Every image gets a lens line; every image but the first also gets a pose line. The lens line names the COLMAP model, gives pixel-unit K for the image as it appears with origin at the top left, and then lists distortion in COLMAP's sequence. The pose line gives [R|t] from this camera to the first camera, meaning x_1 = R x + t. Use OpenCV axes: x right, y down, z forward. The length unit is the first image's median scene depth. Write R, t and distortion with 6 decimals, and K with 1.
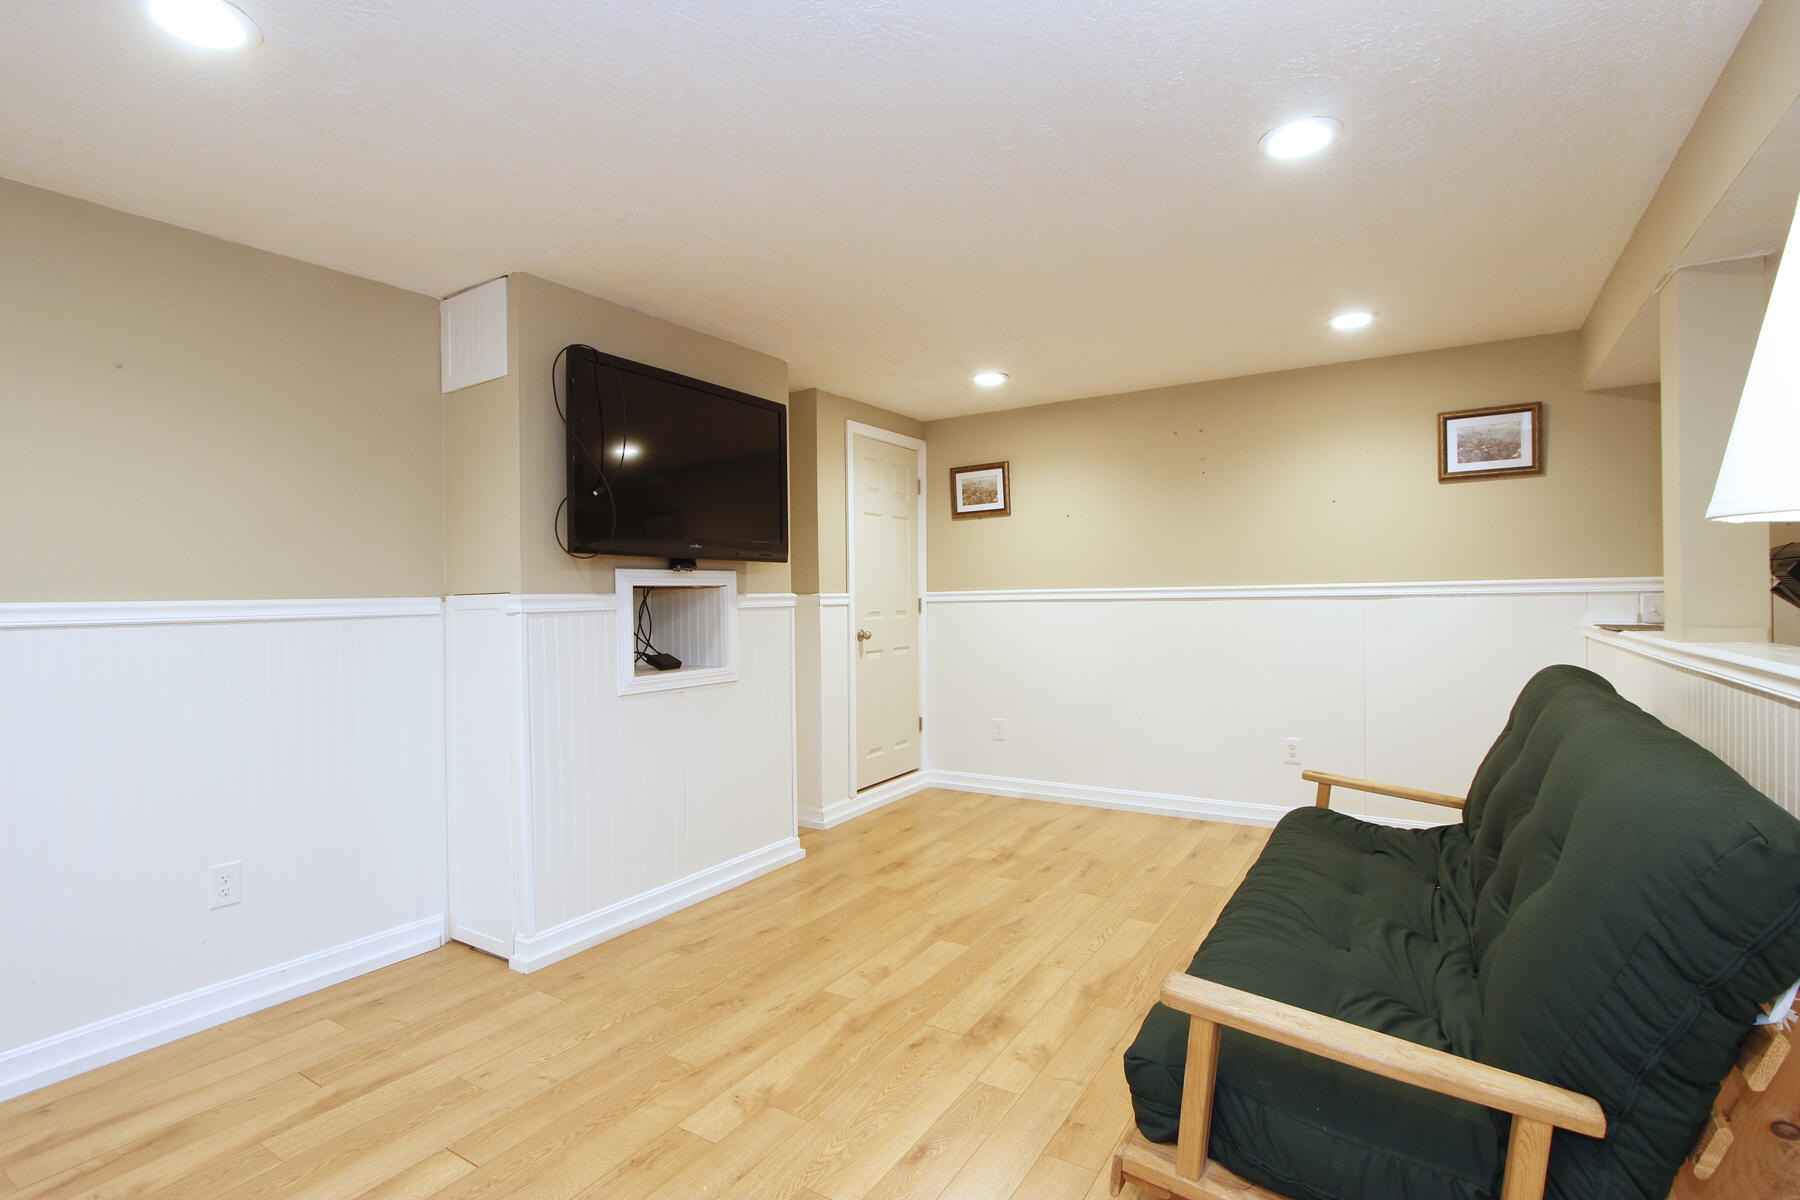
lens RADIAL K [[843.3, 0, 895.8], [0, 843.3, 595.0], [0, 0, 1]] dist [0.001791, 0.000425]
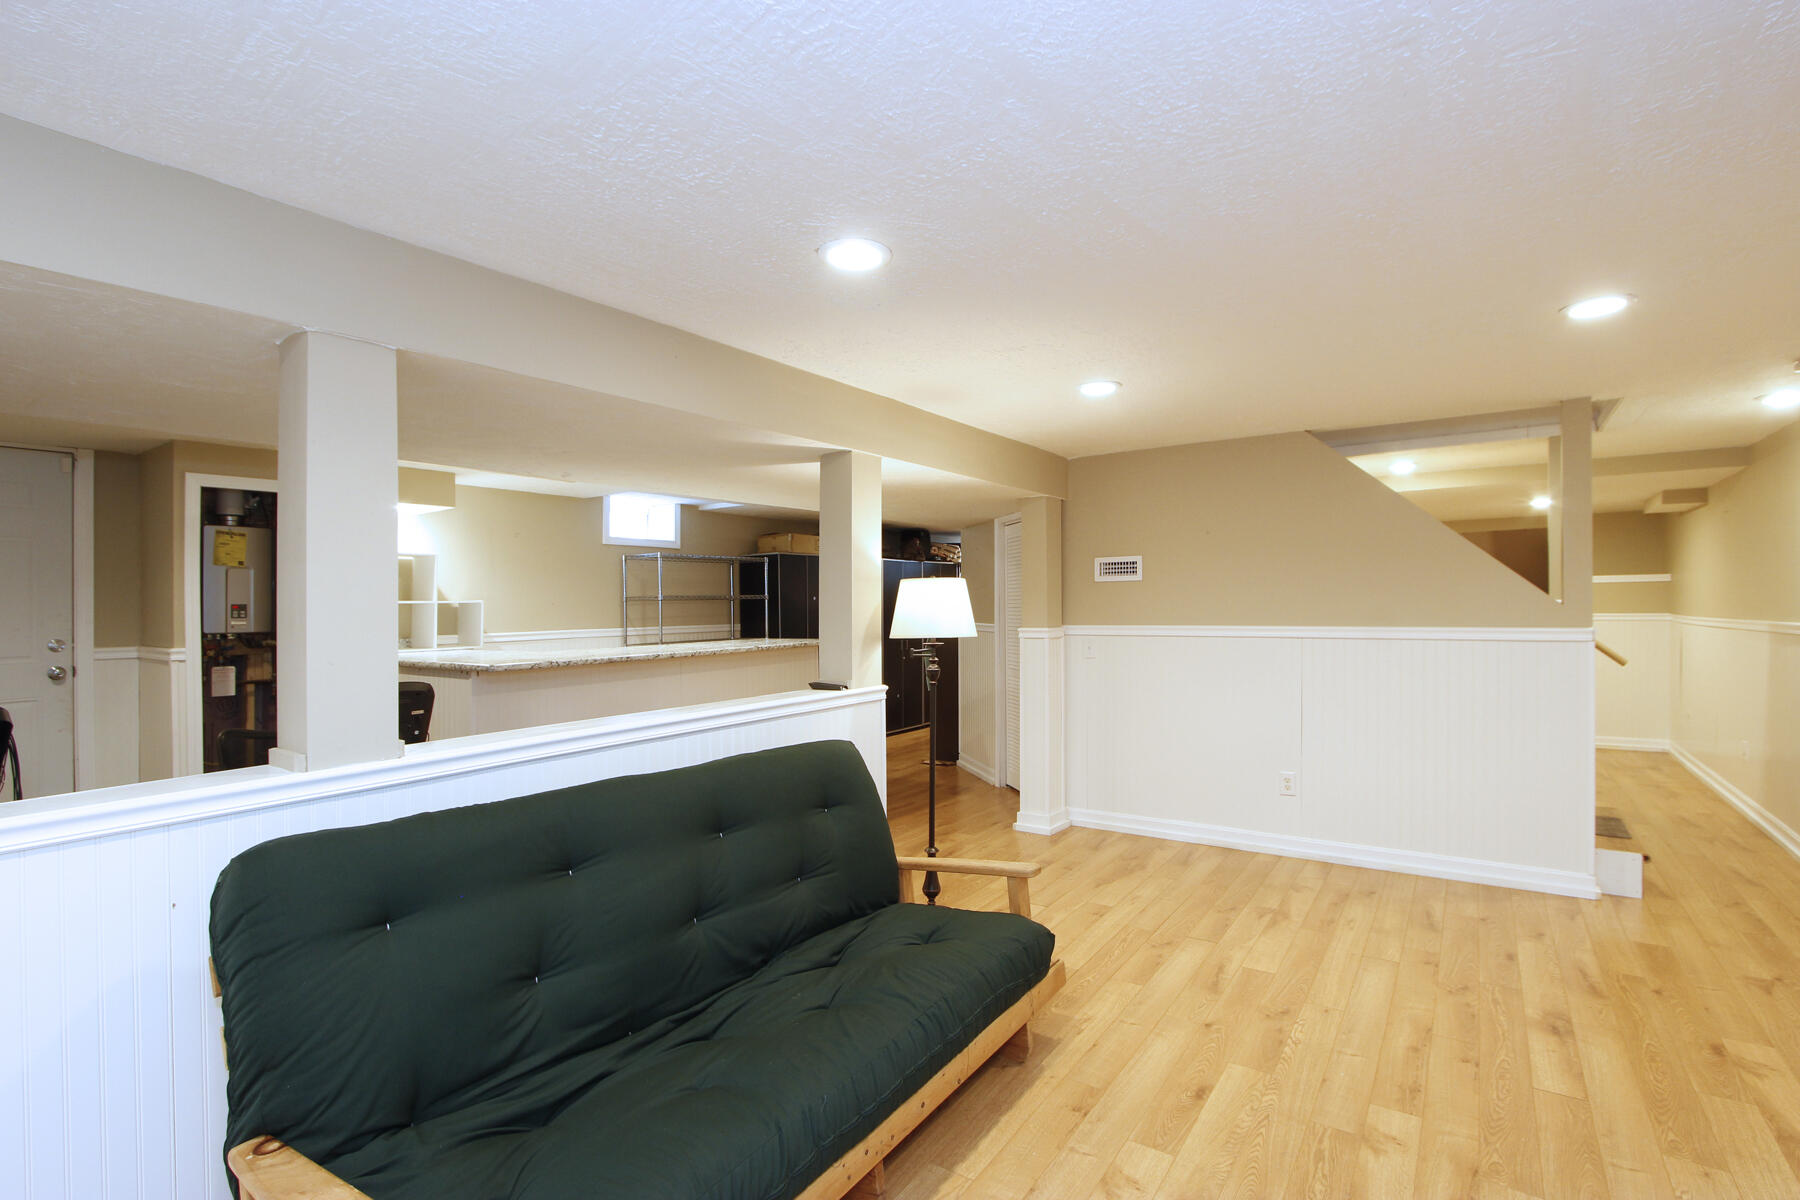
lens RADIAL K [[843.3, 0, 902.6], [0, 843.3, 602.0], [0, 0, 1]] dist [0.001791, 0.000425]
pose [[-0.998820, 0.029334, 0.038712, 0.379301], [0.029469, 0.999561, 0.002910, -0.106674], [-0.038610, 0.004047, -0.999246, 2.116698]]
